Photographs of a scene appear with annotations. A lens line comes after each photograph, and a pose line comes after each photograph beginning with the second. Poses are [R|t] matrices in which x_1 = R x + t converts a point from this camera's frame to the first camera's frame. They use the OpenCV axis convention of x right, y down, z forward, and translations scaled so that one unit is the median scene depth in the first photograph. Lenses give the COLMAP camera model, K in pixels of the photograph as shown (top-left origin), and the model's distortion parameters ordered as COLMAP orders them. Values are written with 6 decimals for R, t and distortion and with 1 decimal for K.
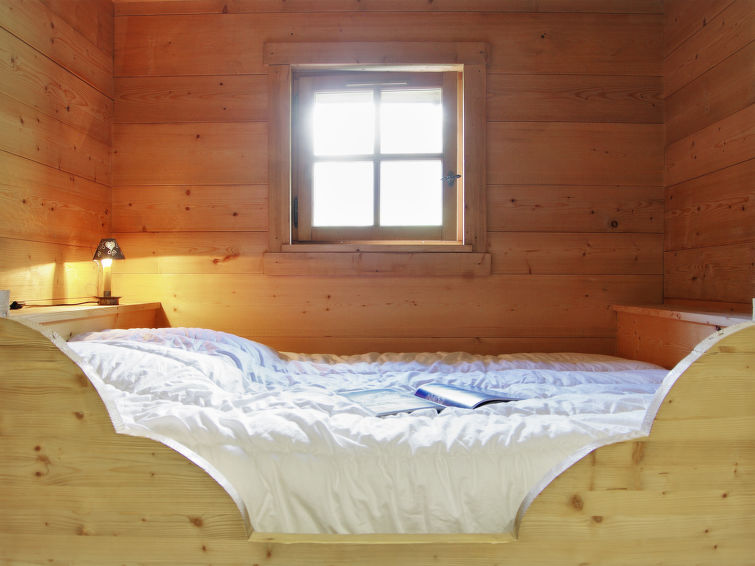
lens RADIAL K [[614.1, 0, 377.5], [0, 614.1, 283.0], [0, 0, 1]] dist [-0.073427, 0.043722]
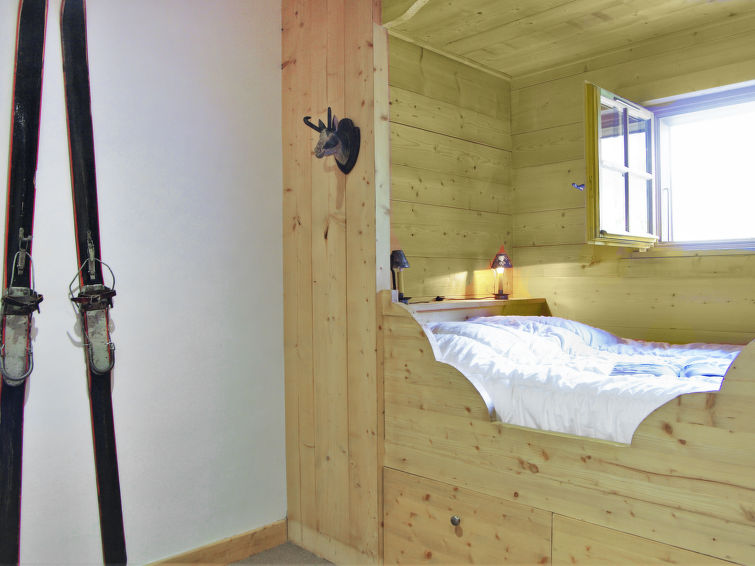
lens RADIAL K [[614.1, 0, 377.5], [0, 614.1, 283.0], [0, 0, 1]] dist [-0.073427, 0.043722]
pose [[0.717310, -0.005874, -0.696729, 0.372898], [0.007811, 0.999969, -0.000389, -0.004863], [0.696710, -0.005163, 0.717334, -0.261931]]
